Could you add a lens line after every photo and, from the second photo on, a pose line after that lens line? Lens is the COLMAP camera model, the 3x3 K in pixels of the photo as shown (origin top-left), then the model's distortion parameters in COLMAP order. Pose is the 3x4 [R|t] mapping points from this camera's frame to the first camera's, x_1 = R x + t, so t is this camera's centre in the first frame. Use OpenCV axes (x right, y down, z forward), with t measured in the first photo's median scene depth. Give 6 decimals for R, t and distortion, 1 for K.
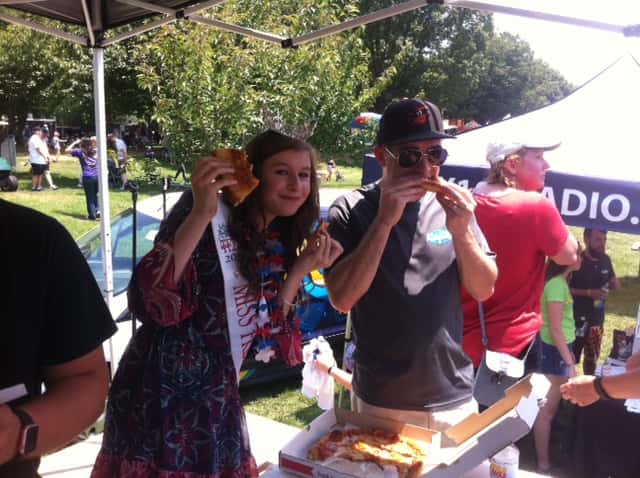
lens RADIAL K [[643.0, 0, 321.3], [0, 643.0, 257.4], [0, 0, 1]] dist [0.085946, -0.311821]
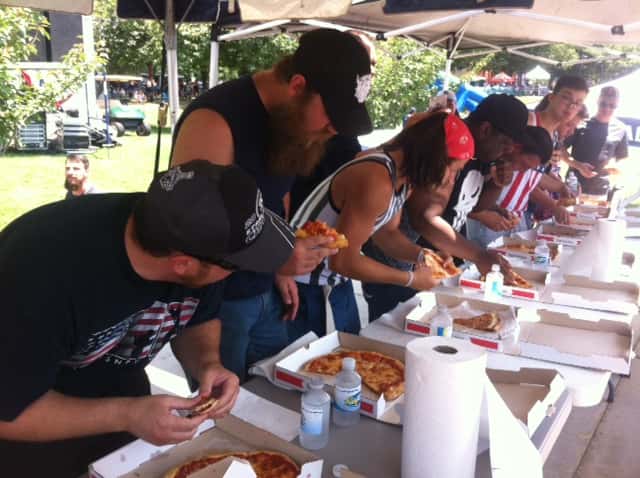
lens RADIAL K [[661.5, 0, 320.6], [0, 661.5, 220.2], [0, 0, 1]] dist [0.018734, -0.192901]
pose [[0.999646, 0.007244, -0.025600, -0.124884], [-0.006895, 0.999883, 0.013680, 0.035029], [0.025696, -0.013498, 0.999579, -0.223243]]
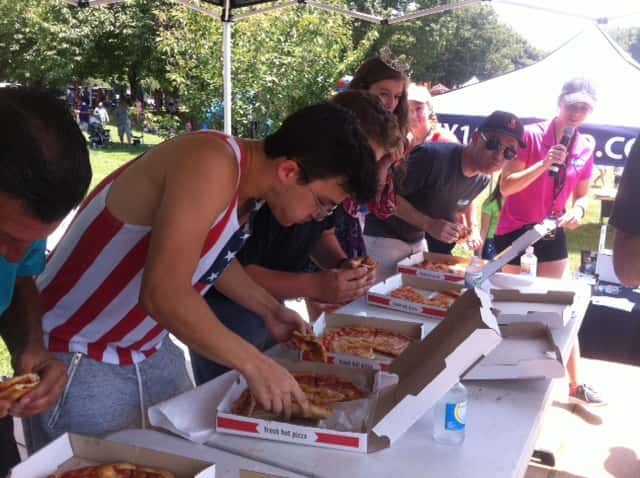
lens RADIAL K [[644.8, 0, 336.3], [0, 644.8, 252.1], [0, 0, 1]] dist [0.067537, -0.305010]
pose [[0.997237, -0.020164, 0.071501, -0.036981], [0.016868, 0.998780, 0.046408, 0.018243], [-0.072350, -0.045074, 0.996360, -0.070788]]
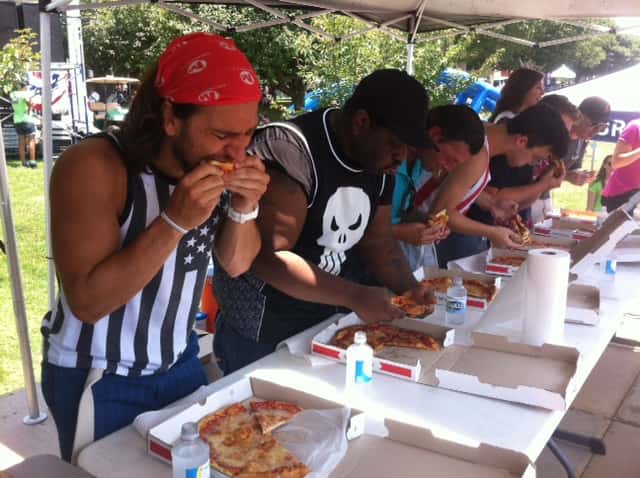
lens RADIAL K [[643.0, 0, 321.3], [0, 643.0, 257.4], [0, 0, 1]] dist [0.085946, -0.311821]
pose [[0.997773, 0.005200, -0.066501, -0.082174], [-0.000614, 0.997630, 0.068810, 0.030435], [0.066701, -0.068615, 0.995411, -0.166040]]
